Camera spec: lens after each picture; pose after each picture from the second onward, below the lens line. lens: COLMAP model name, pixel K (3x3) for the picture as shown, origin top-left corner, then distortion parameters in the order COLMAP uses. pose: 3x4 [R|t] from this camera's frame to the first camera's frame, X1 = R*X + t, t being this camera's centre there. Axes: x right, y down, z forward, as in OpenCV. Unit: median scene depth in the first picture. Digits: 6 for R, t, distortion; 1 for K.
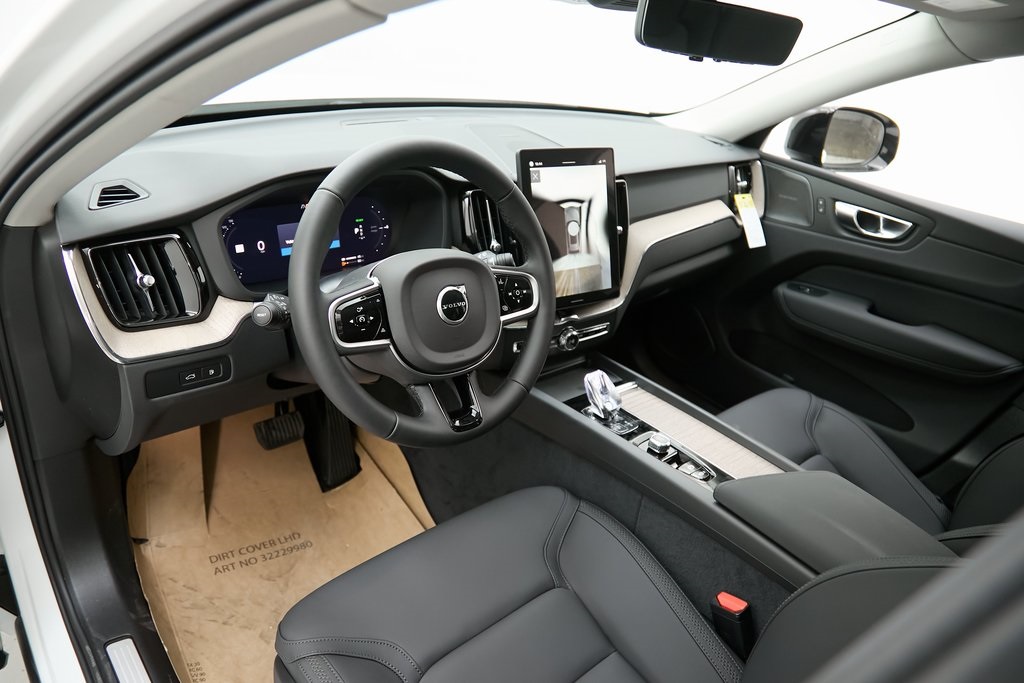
lens RADIAL K [[693.7, 0, 512.0], [0, 693.7, 341.5], [0, 0, 1]] dist [-0.006728, -0.002444]
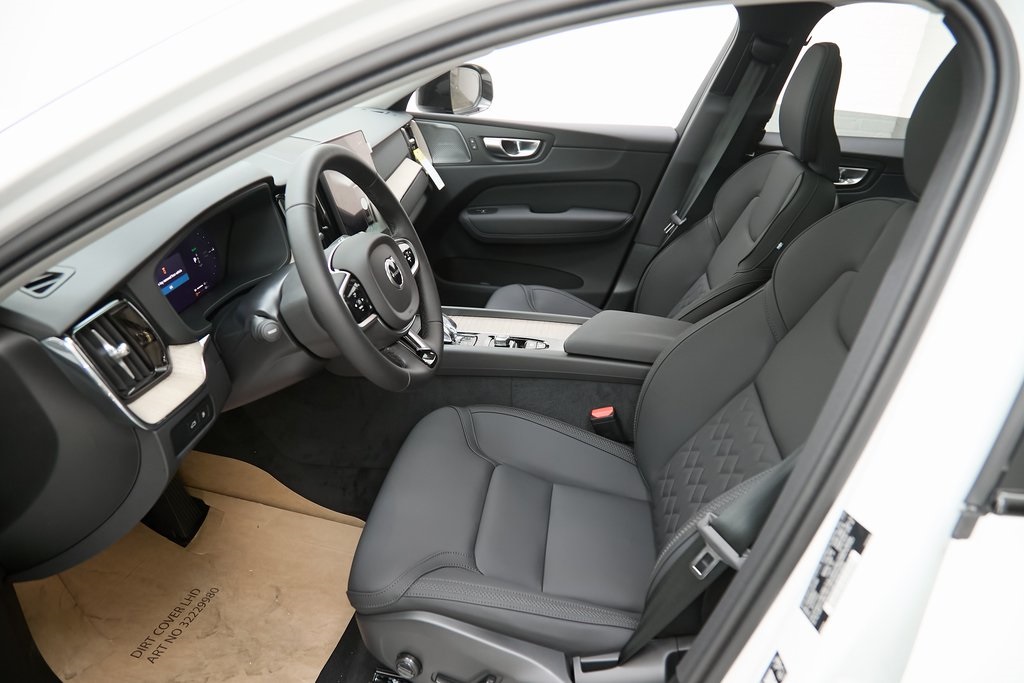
lens RADIAL K [[693.7, 0, 512.0], [0, 693.7, 341.5], [0, 0, 1]] dist [-0.006728, -0.002444]
pose [[0.746860, -0.373957, 0.549869, -0.368938], [0.351243, 0.923978, 0.151306, -0.030760], [-0.564649, 0.080133, 0.821432, -0.064415]]
